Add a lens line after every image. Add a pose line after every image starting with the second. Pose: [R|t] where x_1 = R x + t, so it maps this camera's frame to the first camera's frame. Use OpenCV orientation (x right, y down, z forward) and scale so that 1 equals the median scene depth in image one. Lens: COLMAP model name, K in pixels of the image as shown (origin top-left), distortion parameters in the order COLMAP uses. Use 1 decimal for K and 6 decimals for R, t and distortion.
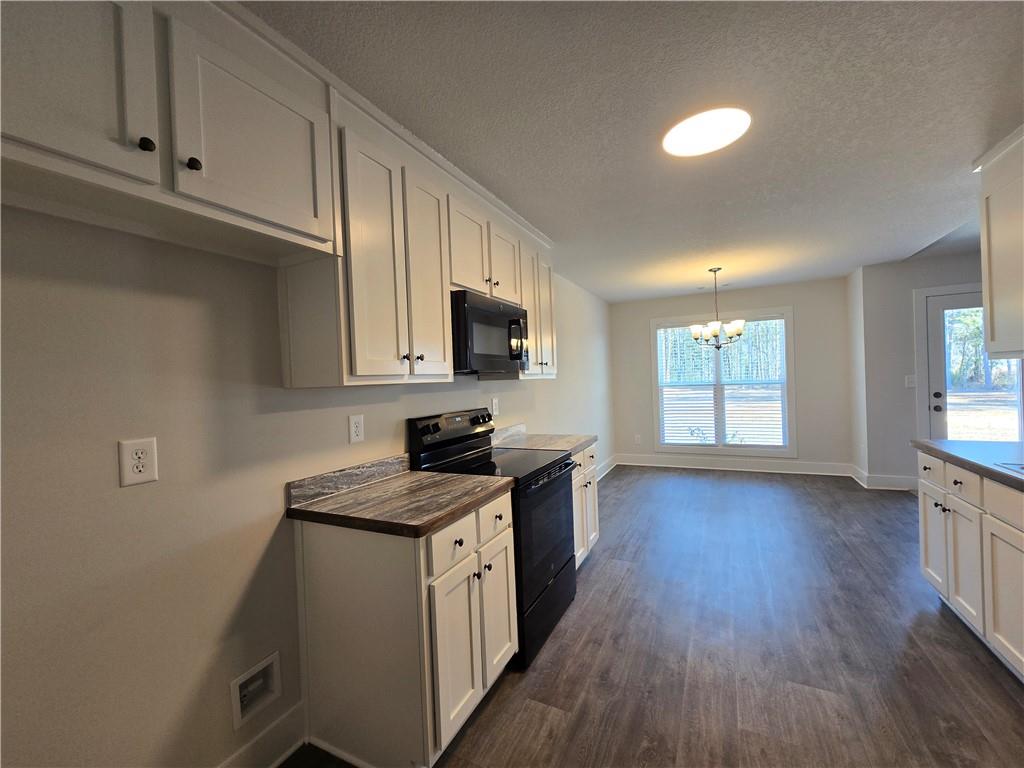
lens RADIAL K [[419.0, 0, 512.0], [0, 419.0, 382.9], [0, 0, 1]] dist [-0.000212, 0.001031]
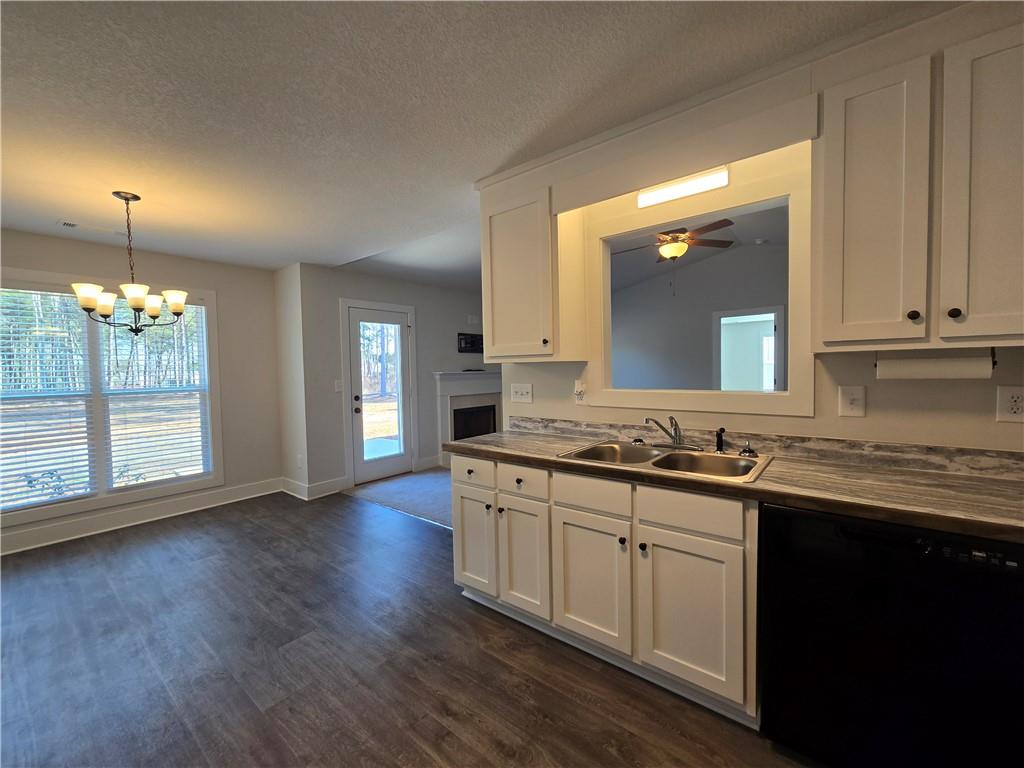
lens RADIAL K [[419.0, 0, 507.6], [0, 419.0, 382.7], [0, 0, 1]] dist [-0.000212, 0.001031]
pose [[0.214994, 0.001559, 0.976614, 0.029211], [0.020563, 0.999770, -0.006123, 0.003171], [-0.976399, 0.021399, 0.214912, 0.363981]]
